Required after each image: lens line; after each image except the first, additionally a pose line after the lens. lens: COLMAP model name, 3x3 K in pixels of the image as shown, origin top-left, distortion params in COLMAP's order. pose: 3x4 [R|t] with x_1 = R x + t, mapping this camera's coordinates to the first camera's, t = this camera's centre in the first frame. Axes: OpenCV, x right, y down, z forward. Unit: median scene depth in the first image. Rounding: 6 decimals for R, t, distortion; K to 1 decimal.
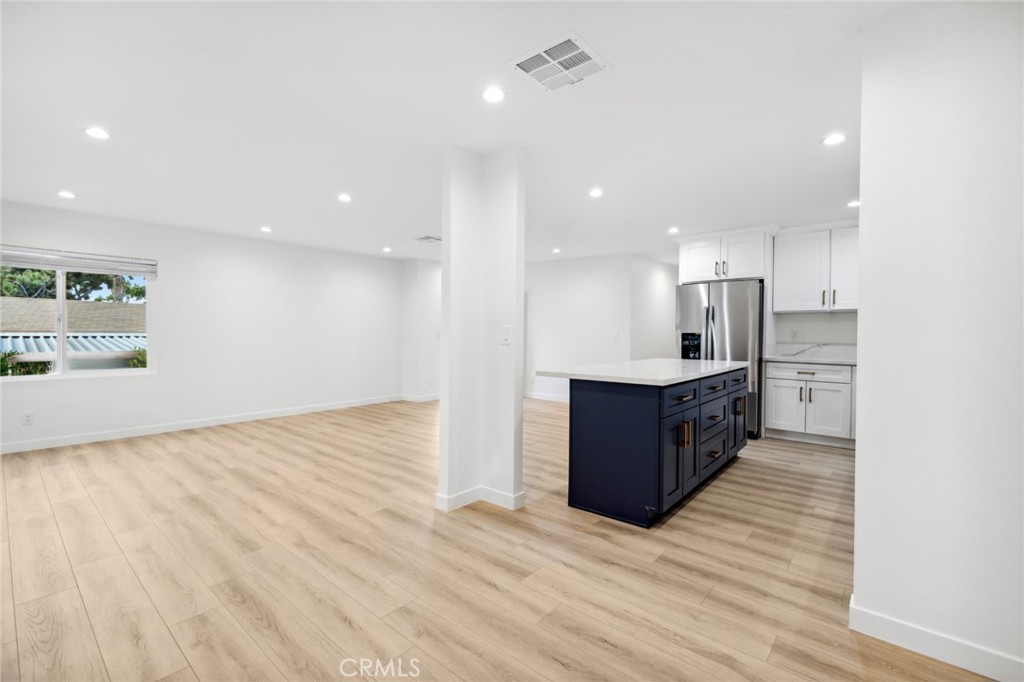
lens RADIAL K [[449.2, 0, 499.2], [0, 449.2, 335.3], [0, 0, 1]] dist [0.001257, -0.000401]
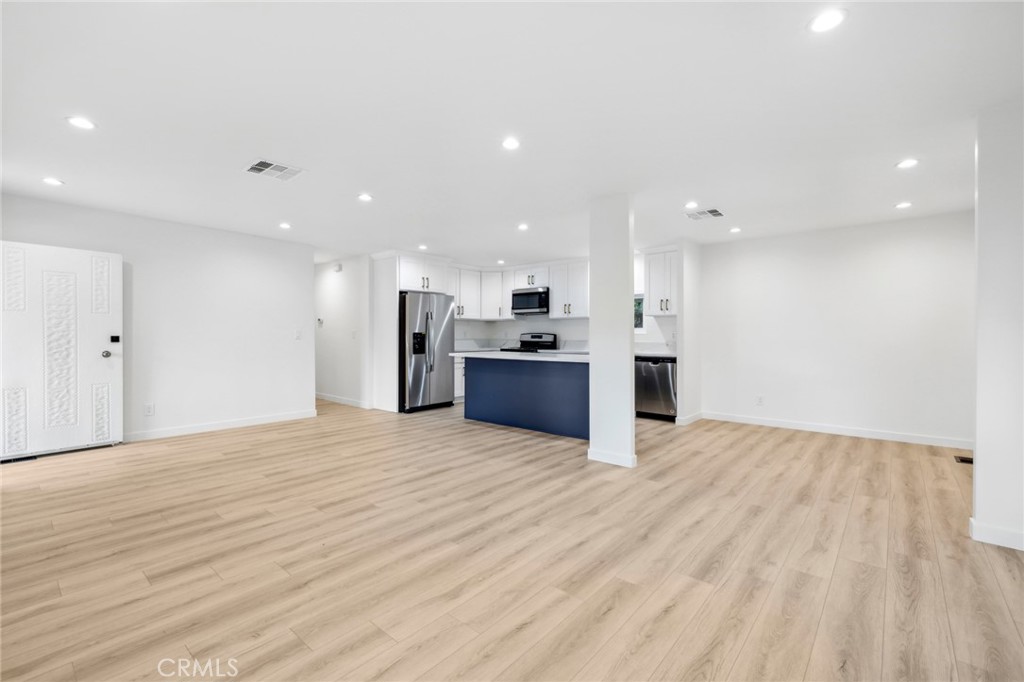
lens RADIAL K [[449.2, 0, 508.3], [0, 449.2, 343.0], [0, 0, 1]] dist [0.001257, -0.000401]
pose [[-0.009713, -0.025379, 0.999631, -0.907042], [0.005720, 0.999660, 0.025436, -0.008127], [-0.999936, 0.005965, -0.009564, 0.868731]]
